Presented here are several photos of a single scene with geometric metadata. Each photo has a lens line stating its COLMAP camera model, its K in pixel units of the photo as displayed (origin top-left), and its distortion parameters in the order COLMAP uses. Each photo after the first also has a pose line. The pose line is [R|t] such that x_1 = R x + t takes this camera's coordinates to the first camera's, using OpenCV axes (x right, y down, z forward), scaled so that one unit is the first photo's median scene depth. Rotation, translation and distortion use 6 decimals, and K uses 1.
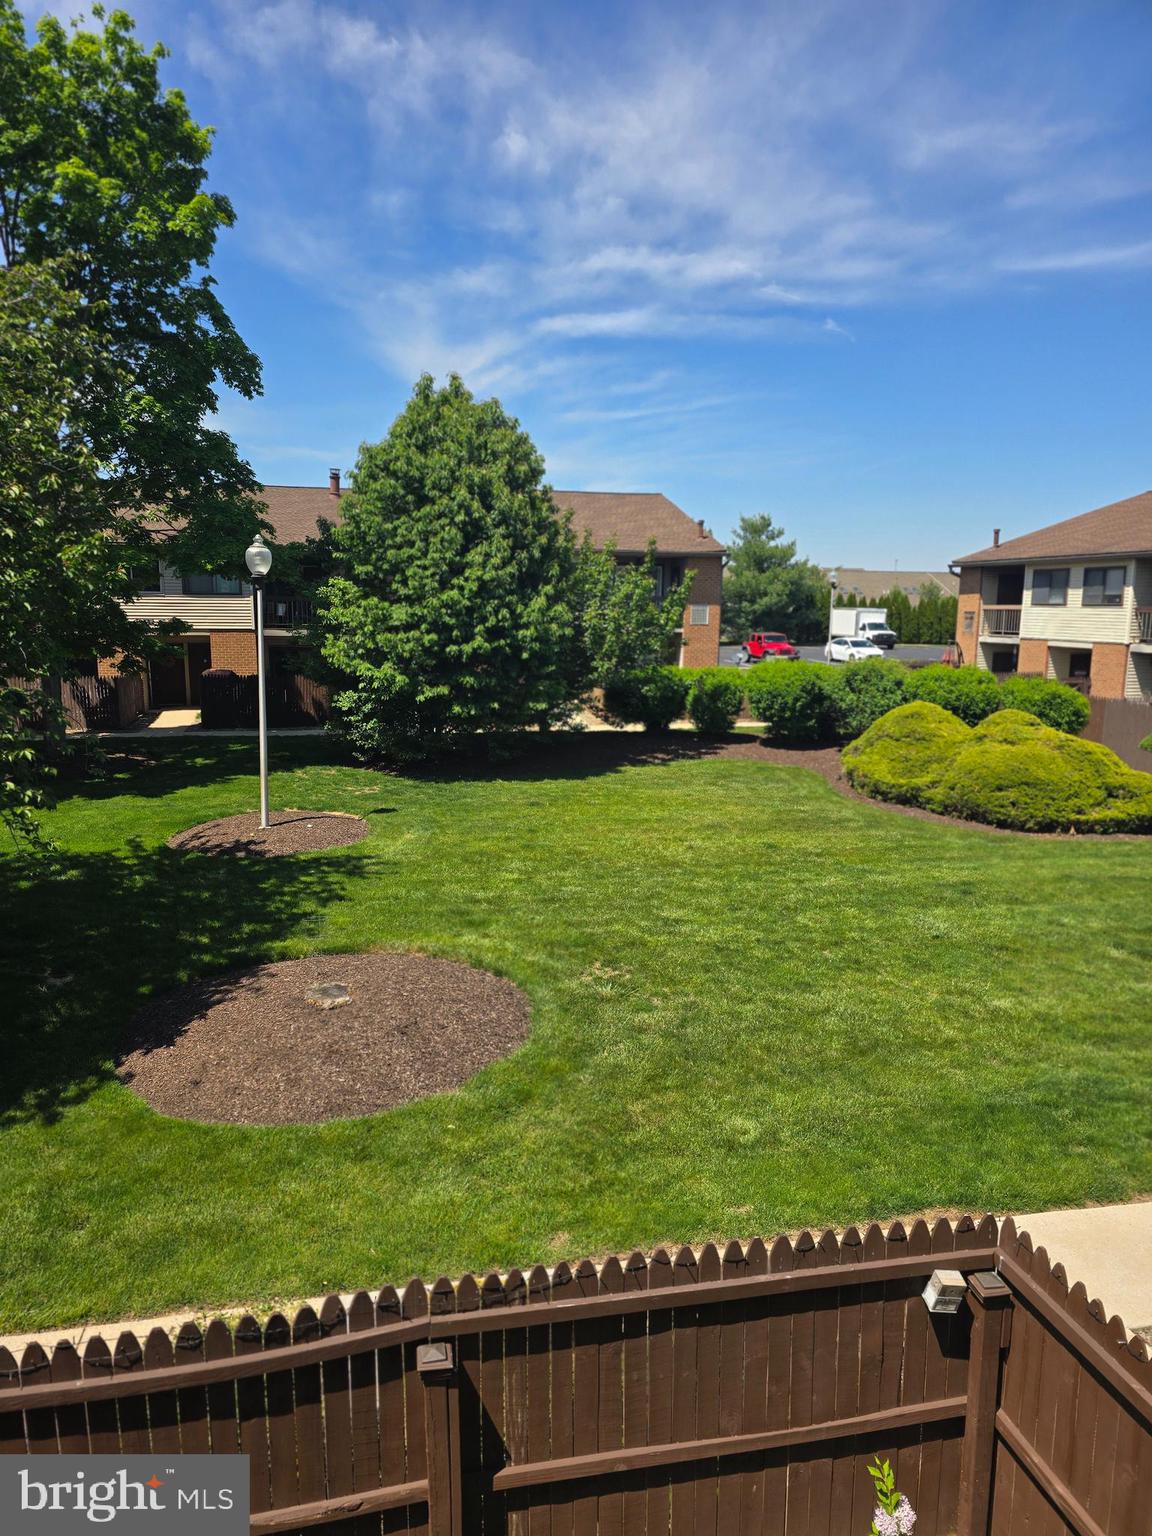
lens RADIAL K [[1031.9, 0, 589.8], [0, 1031.9, 771.6], [0, 0, 1]] dist [0.003184, -0.028171]
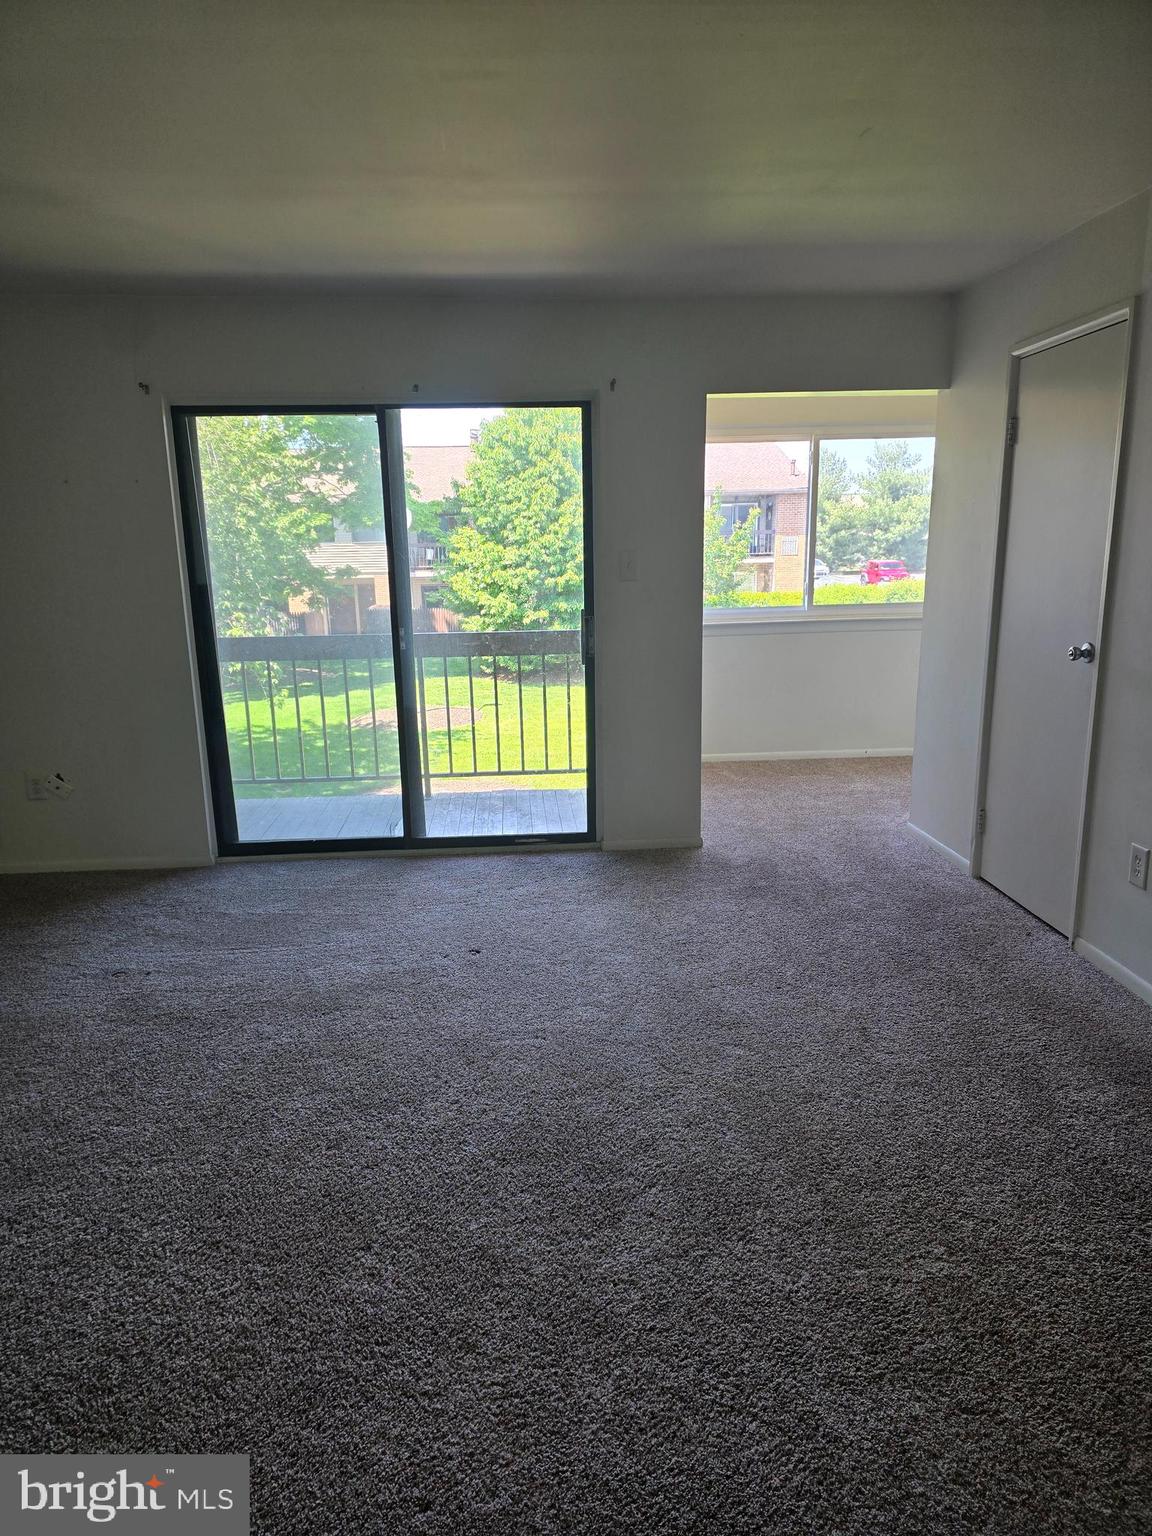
lens RADIAL K [[1031.9, 0, 533.0], [0, 1031.9, 763.4], [0, 0, 1]] dist [0.003184, -0.028171]
pose [[0.977923, 0.008039, -0.208810, 0.111390], [0.002674, 0.998697, 0.050970, 0.039989], [0.208947, -0.050403, 0.976627, -0.255129]]
